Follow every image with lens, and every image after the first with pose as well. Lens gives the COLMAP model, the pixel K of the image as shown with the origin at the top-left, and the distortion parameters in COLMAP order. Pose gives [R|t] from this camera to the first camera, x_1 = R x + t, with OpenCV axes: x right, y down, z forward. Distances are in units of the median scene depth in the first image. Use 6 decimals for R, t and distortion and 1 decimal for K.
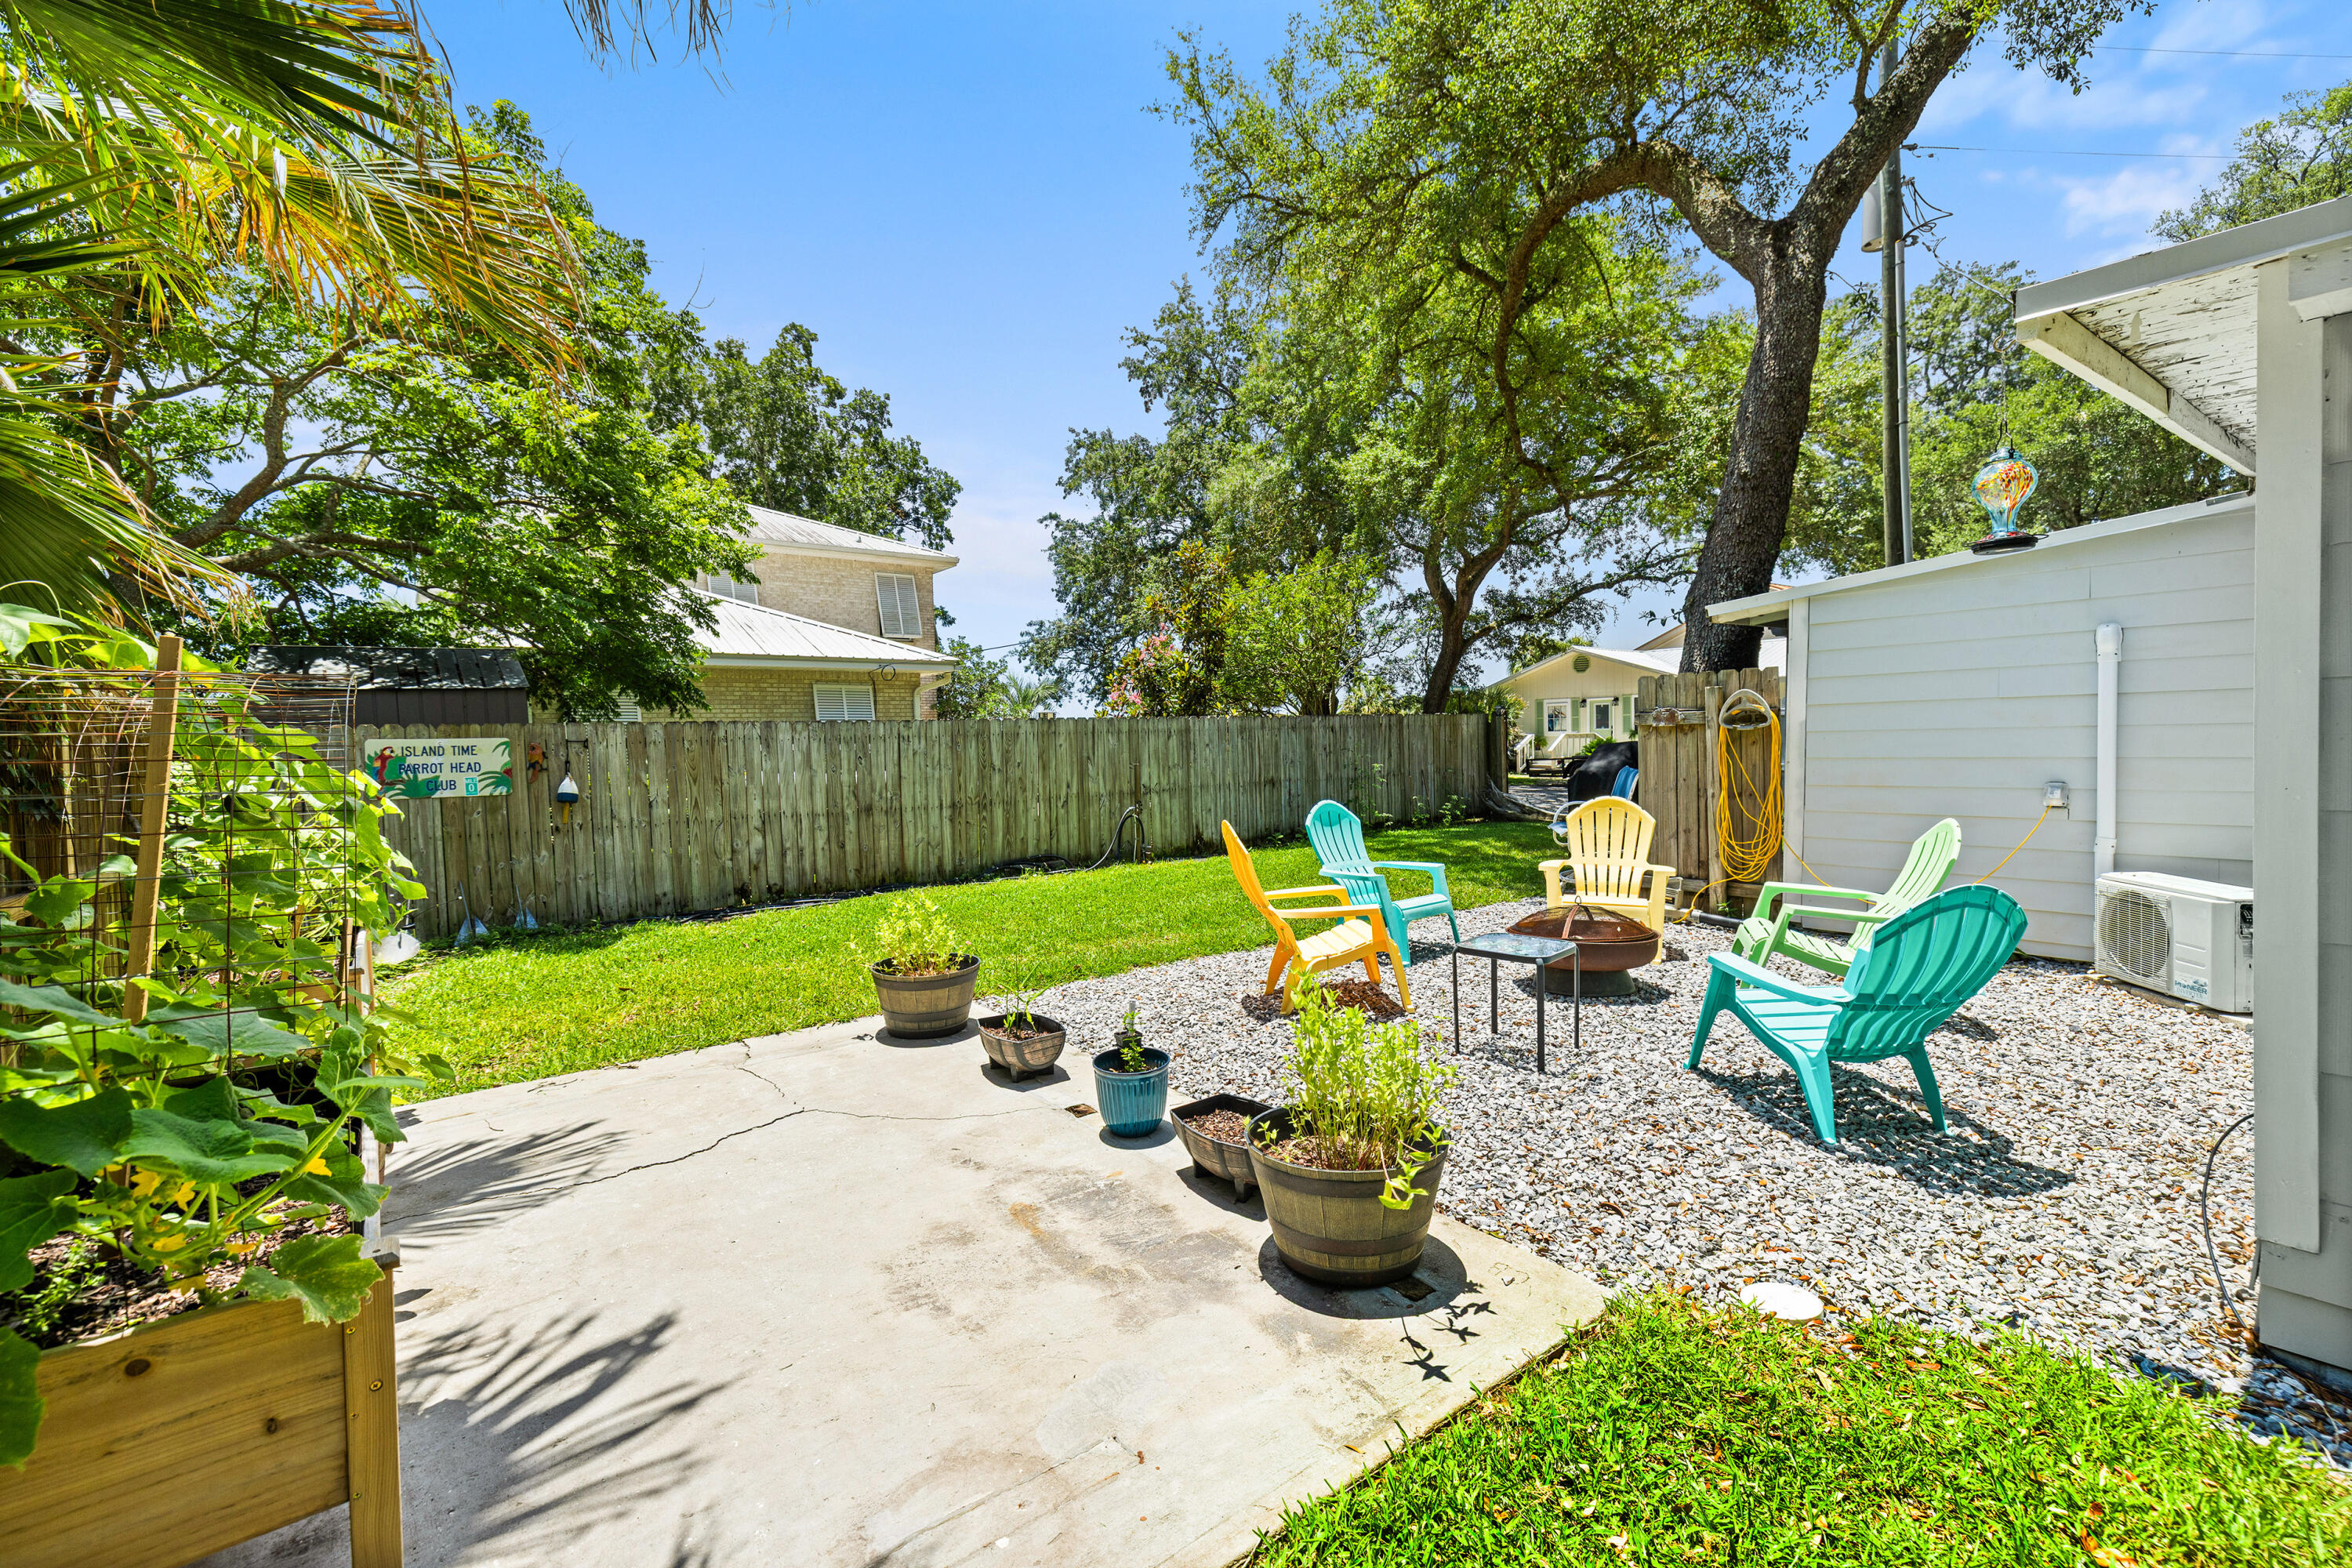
lens RADIAL K [[1008.7, 0, 1153.5], [0, 1008.7, 770.4], [0, 0, 1]] dist [-0.003064, -0.000564]
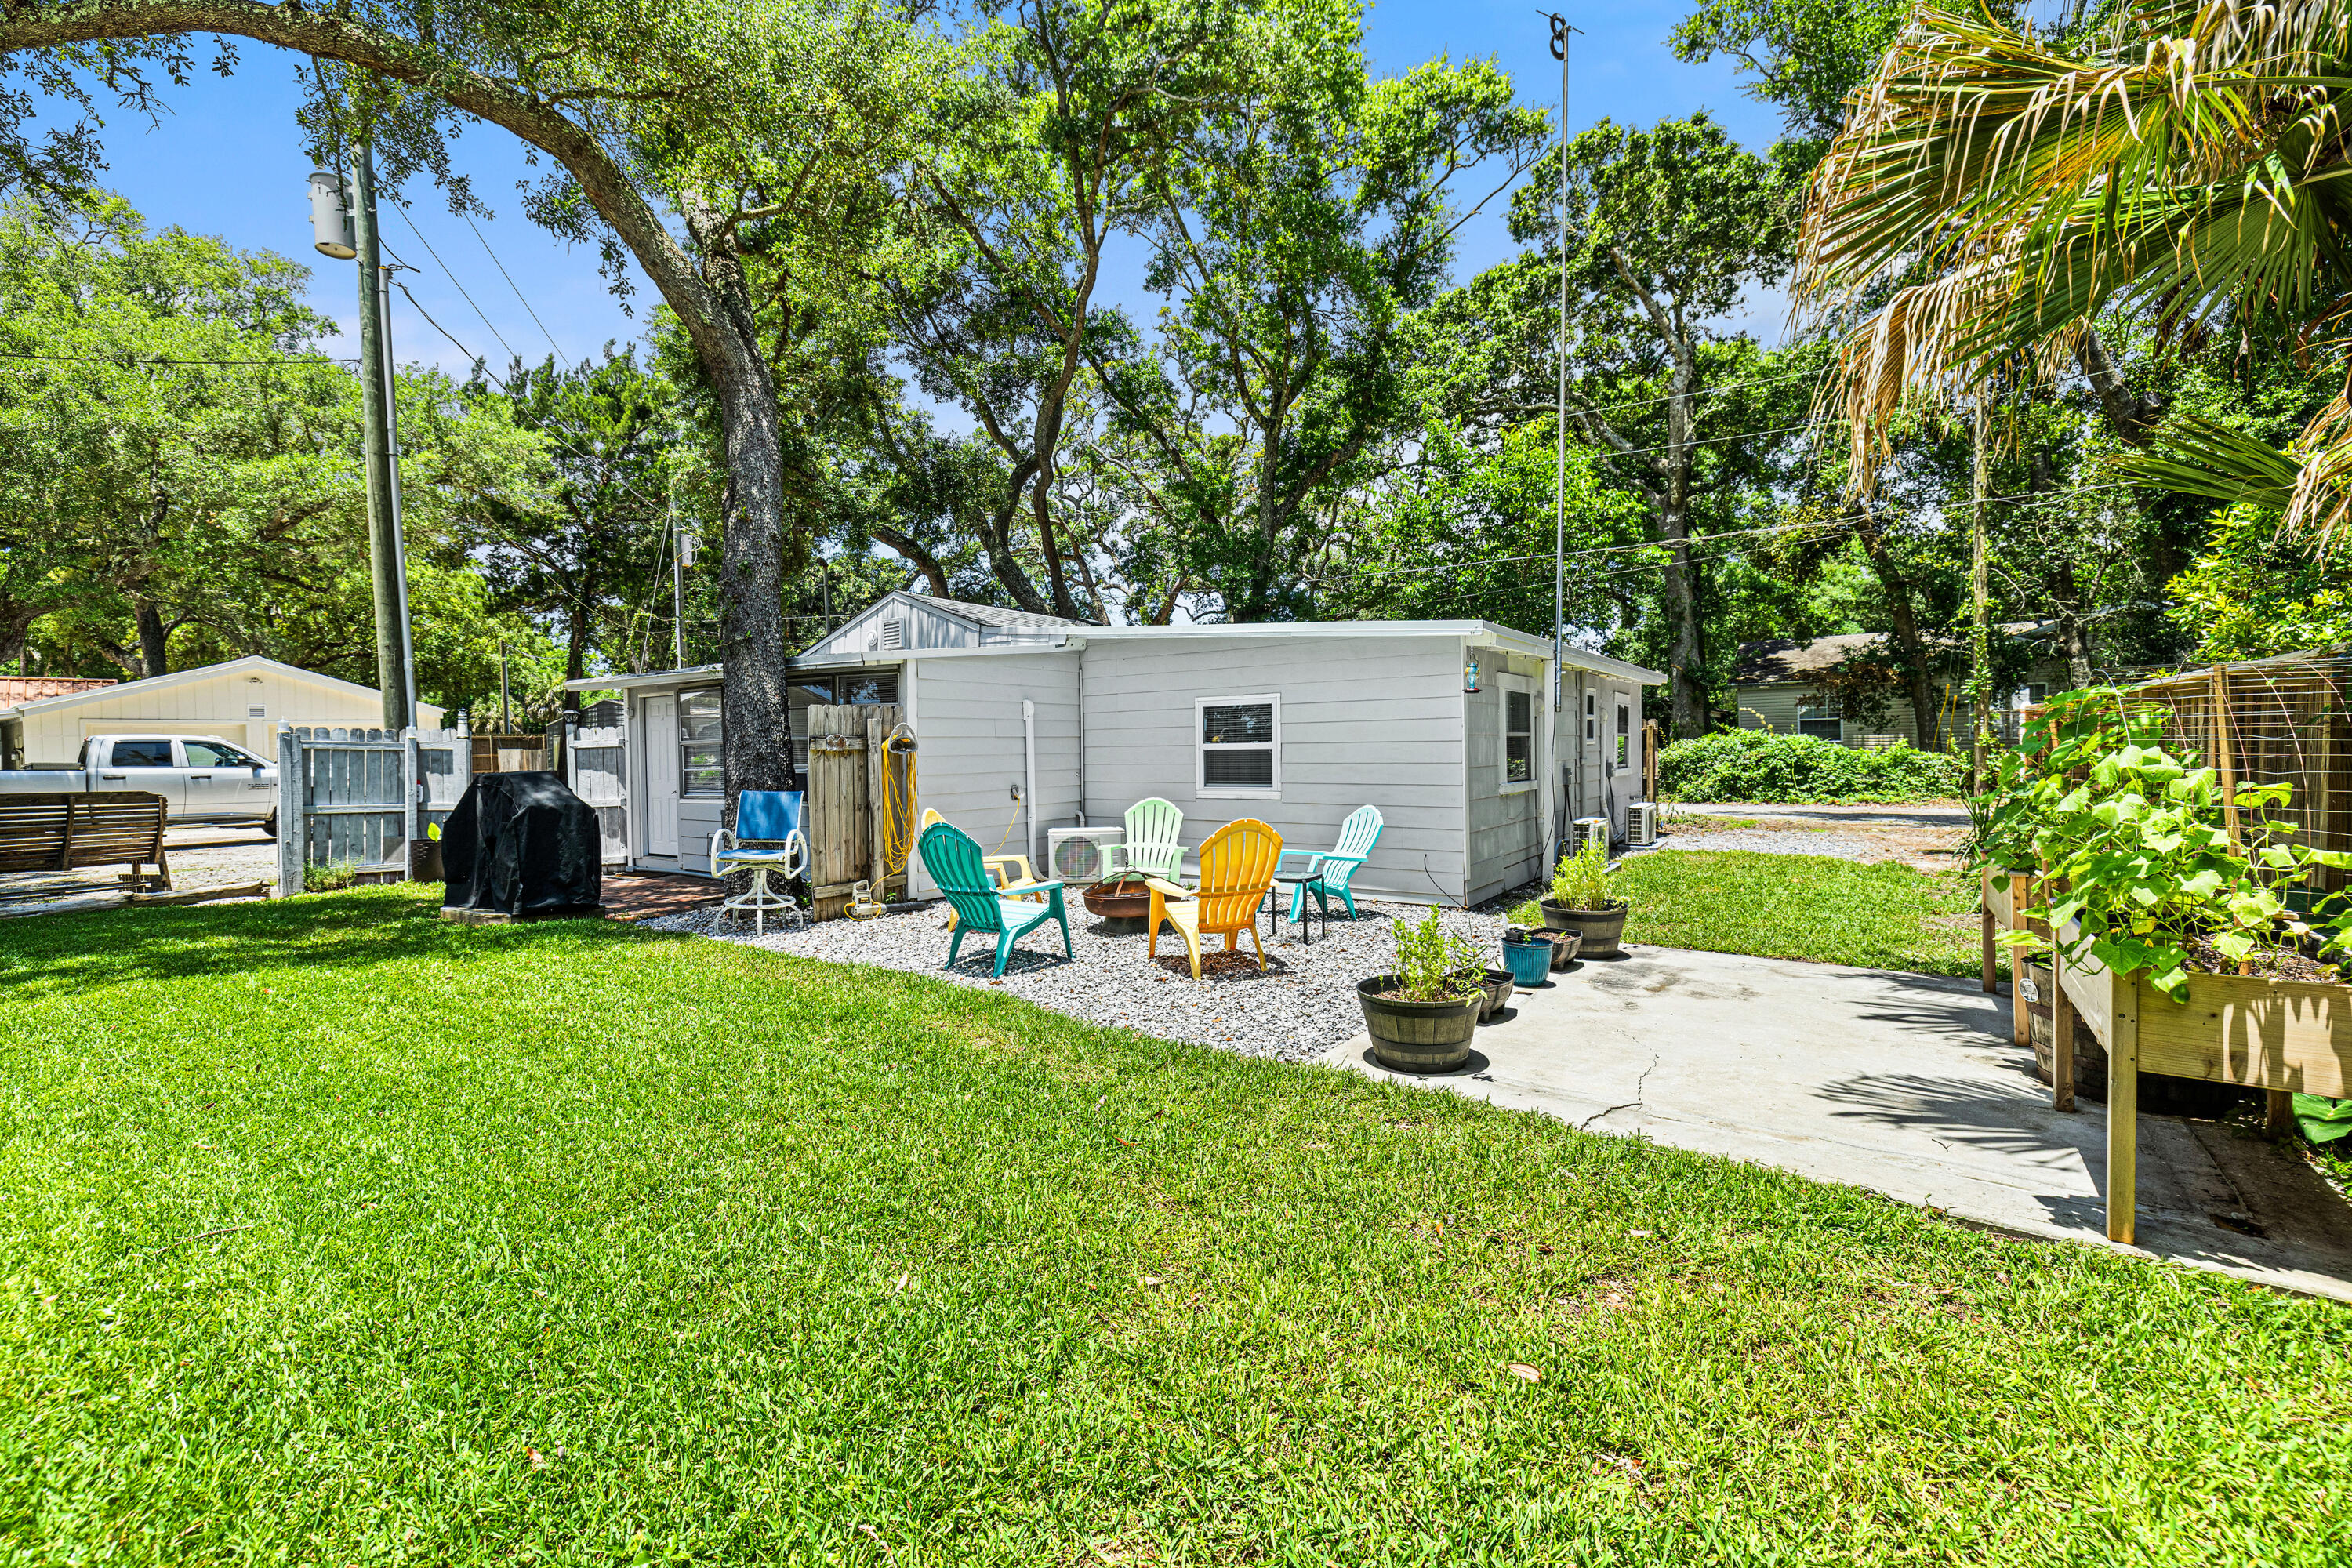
lens RADIAL K [[1008.7, 0, 1151.4], [0, 1008.7, 781.1], [0, 0, 1]] dist [-0.003064, -0.000564]
pose [[-0.288439, -0.003120, 0.957493, -0.405093], [0.050763, 0.998539, 0.018546, -0.008000], [-0.956152, 0.053954, -0.287859, 0.590967]]
